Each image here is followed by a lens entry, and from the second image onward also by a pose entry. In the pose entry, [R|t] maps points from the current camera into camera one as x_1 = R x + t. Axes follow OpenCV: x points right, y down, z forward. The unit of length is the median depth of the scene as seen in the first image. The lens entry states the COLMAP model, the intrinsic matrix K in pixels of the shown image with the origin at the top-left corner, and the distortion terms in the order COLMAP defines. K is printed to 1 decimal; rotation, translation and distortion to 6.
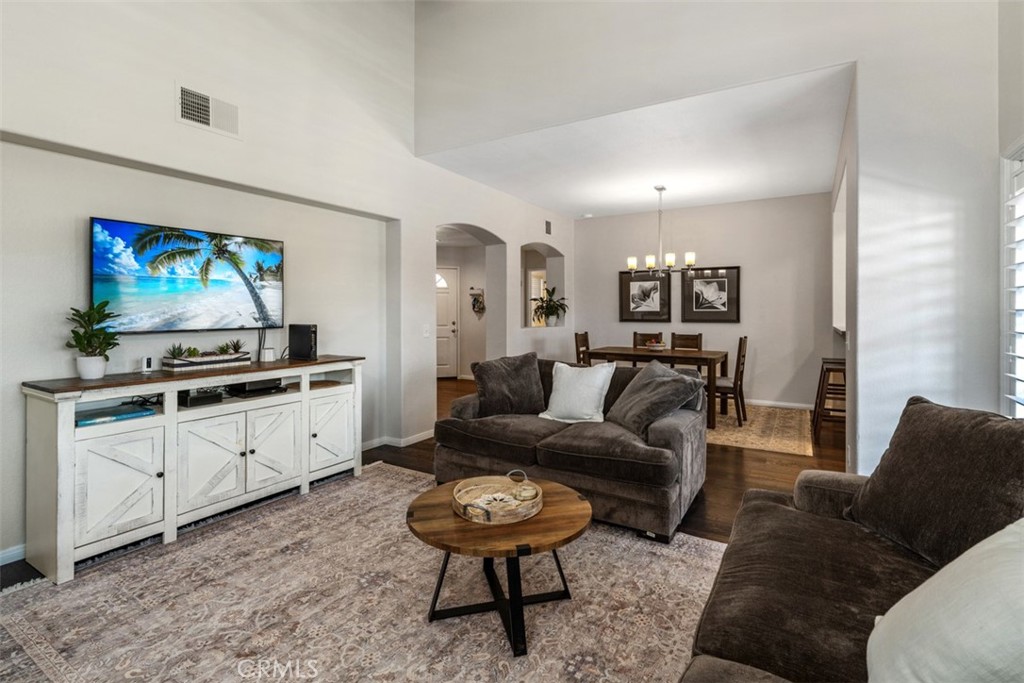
lens RADIAL K [[481.8, 0, 517.8], [0, 481.8, 307.4], [0, 0, 1]] dist [0.000987, -0.000075]
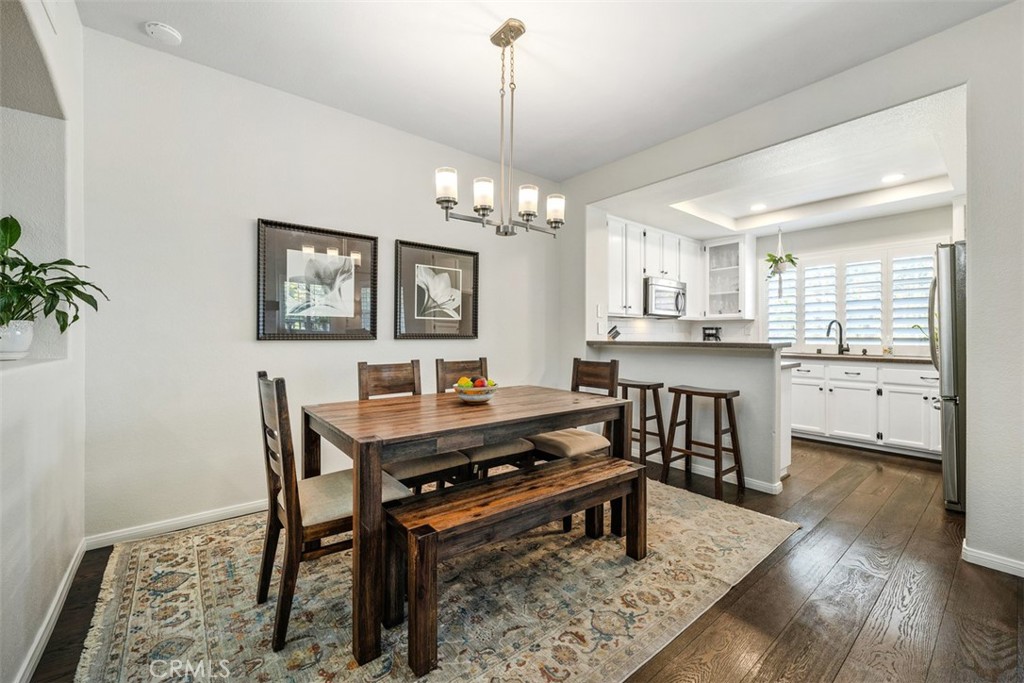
lens RADIAL K [[410.7, 0, 513.7], [0, 410.7, 335.0], [0, 0, 1]] dist [0.000096, -0.000183]
pose [[0.340420, 0.000232, 0.940273, -0.102290], [-0.009421, 0.999951, 0.003164, 0.048983], [-0.940226, -0.009935, 0.340406, 1.512944]]
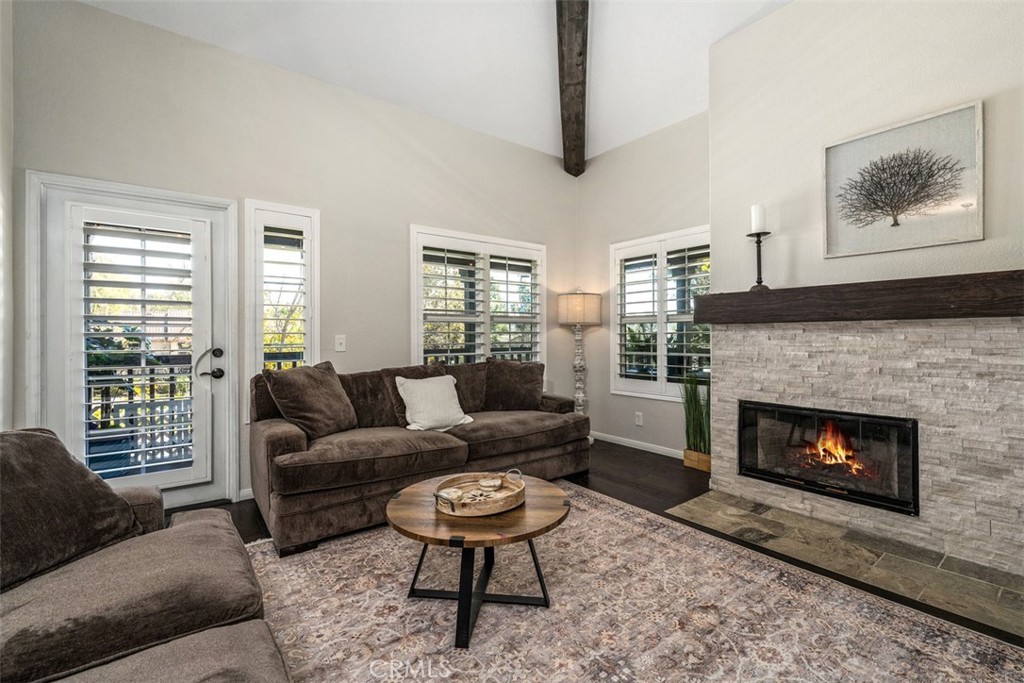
lens RADIAL K [[451.3, 0, 515.8], [0, 451.3, 336.6], [0, 0, 1]] dist [0.000800, -0.000449]
pose [[-0.931788, 0.004003, 0.362981, -0.283472], [0.001669, 0.999976, -0.006743, 0.047445], [-0.362999, -0.005678, -0.931772, 1.161128]]
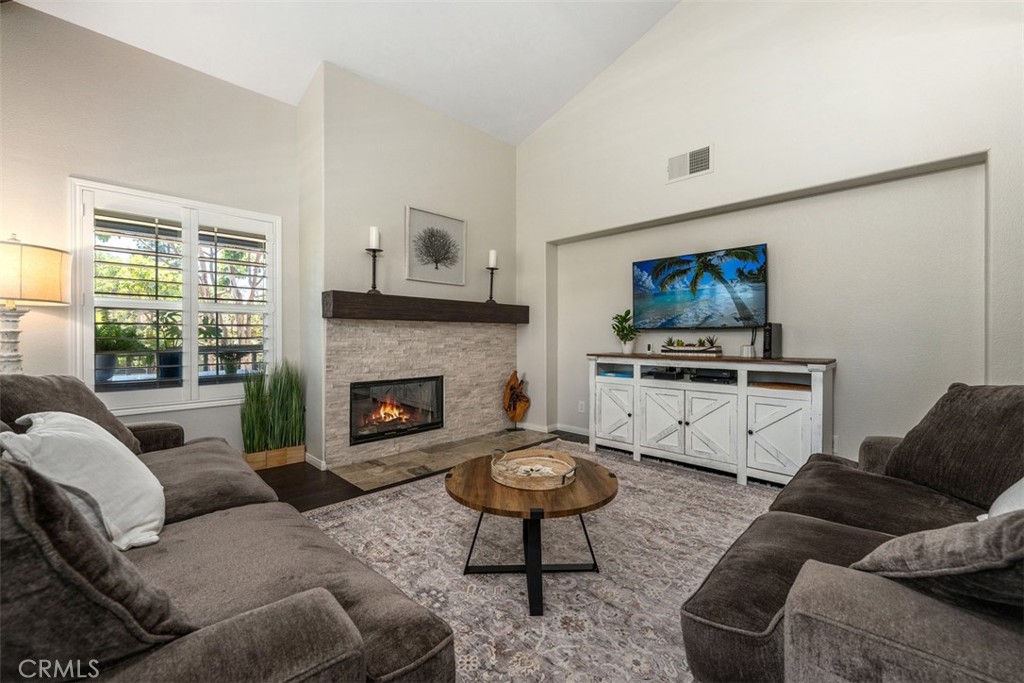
lens RADIAL K [[410.7, 0, 513.7], [0, 410.7, 335.0], [0, 0, 1]] dist [0.000096, -0.000183]
pose [[-0.229980, -0.004437, -0.973185, 0.539266], [0.009666, 0.999930, -0.006843, 0.065886], [0.973147, -0.010981, -0.229921, 0.736145]]
